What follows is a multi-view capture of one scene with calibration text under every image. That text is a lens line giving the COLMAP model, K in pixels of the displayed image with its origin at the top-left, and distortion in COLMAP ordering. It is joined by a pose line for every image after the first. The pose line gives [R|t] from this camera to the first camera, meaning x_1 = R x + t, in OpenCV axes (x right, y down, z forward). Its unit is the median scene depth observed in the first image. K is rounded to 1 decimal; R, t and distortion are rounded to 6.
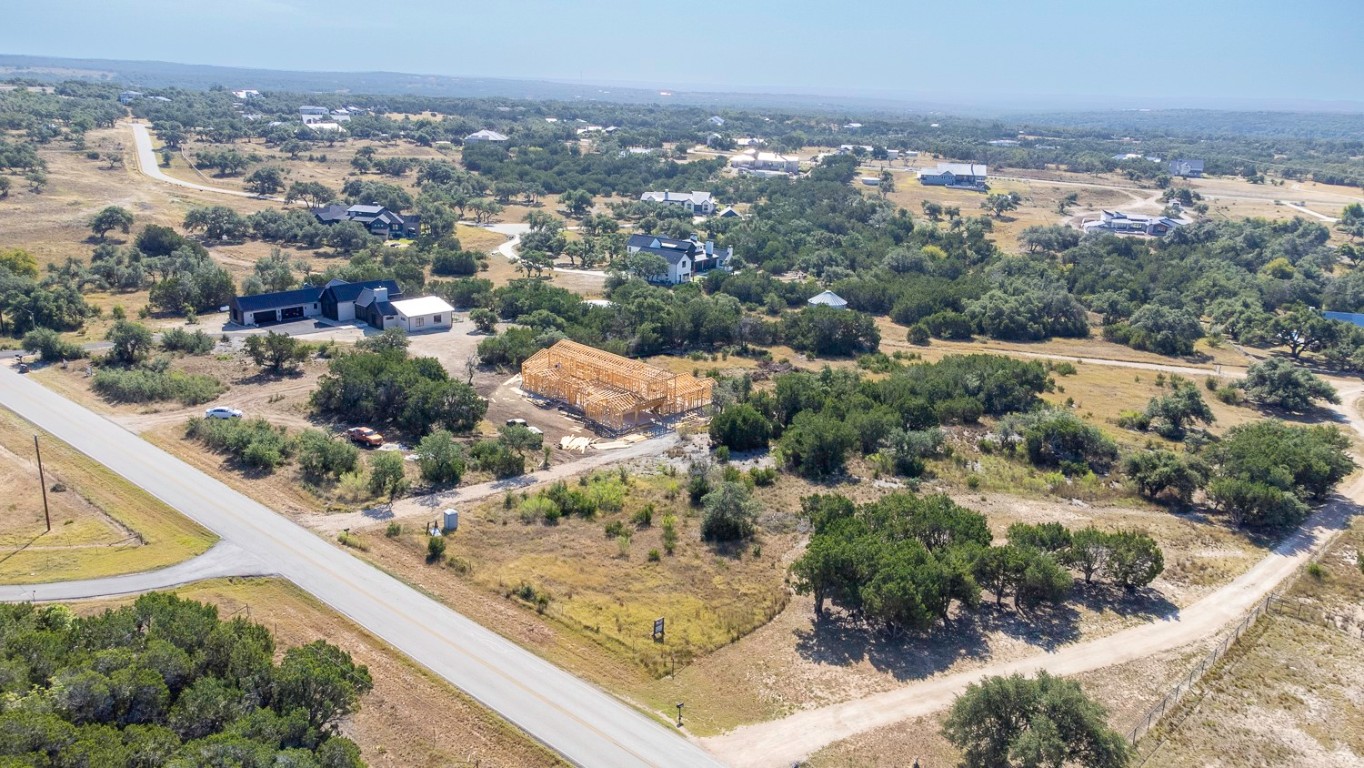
lens RADIAL K [[1019.1, 0, 679.8], [0, 1019.1, 381.7], [0, 0, 1]] dist [0.018733, 0.056719]
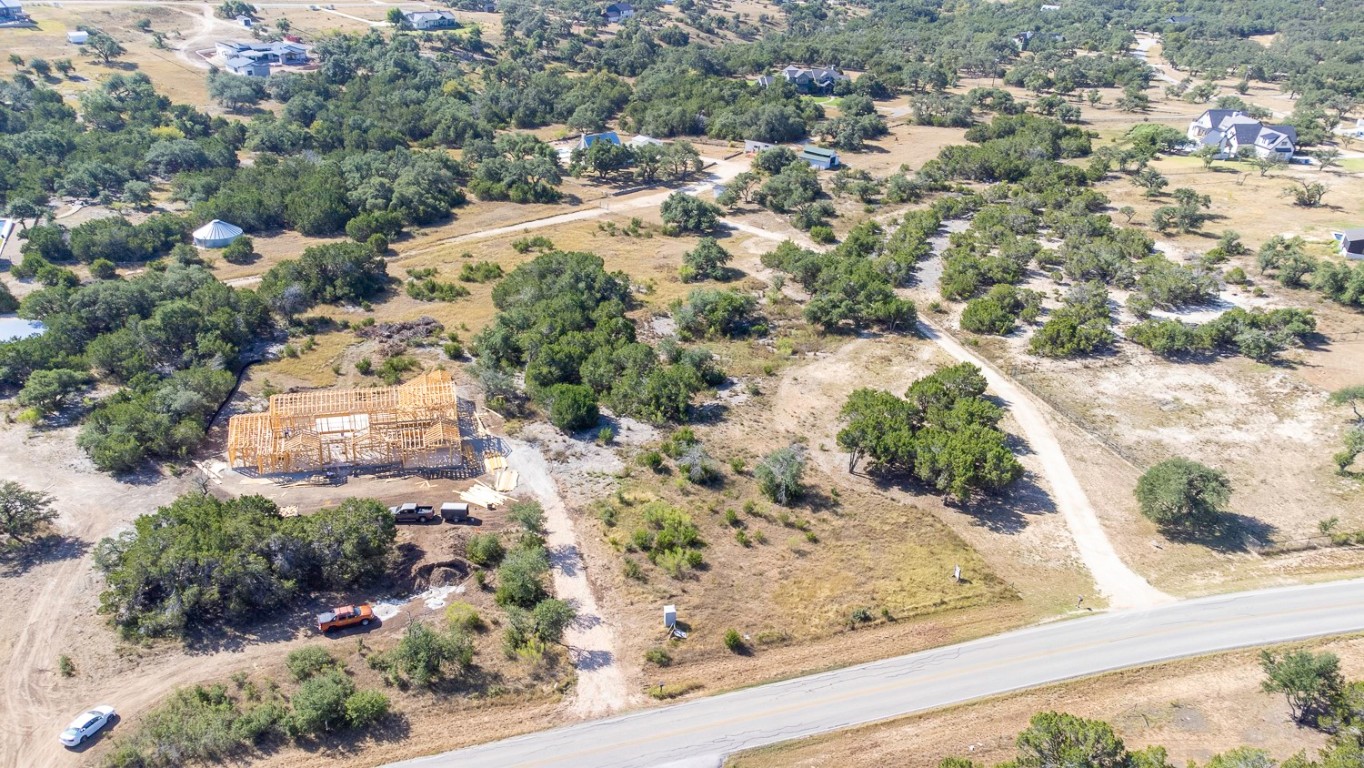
lens RADIAL K [[1019.1, 0, 679.7], [0, 1019.1, 384.9], [0, 0, 1]] dist [0.018733, 0.056719]
pose [[0.512941, -0.393175, 0.763089, -0.572911], [0.217401, 0.919461, 0.327609, -0.249537], [-0.830438, -0.002147, 0.557106, 0.304178]]
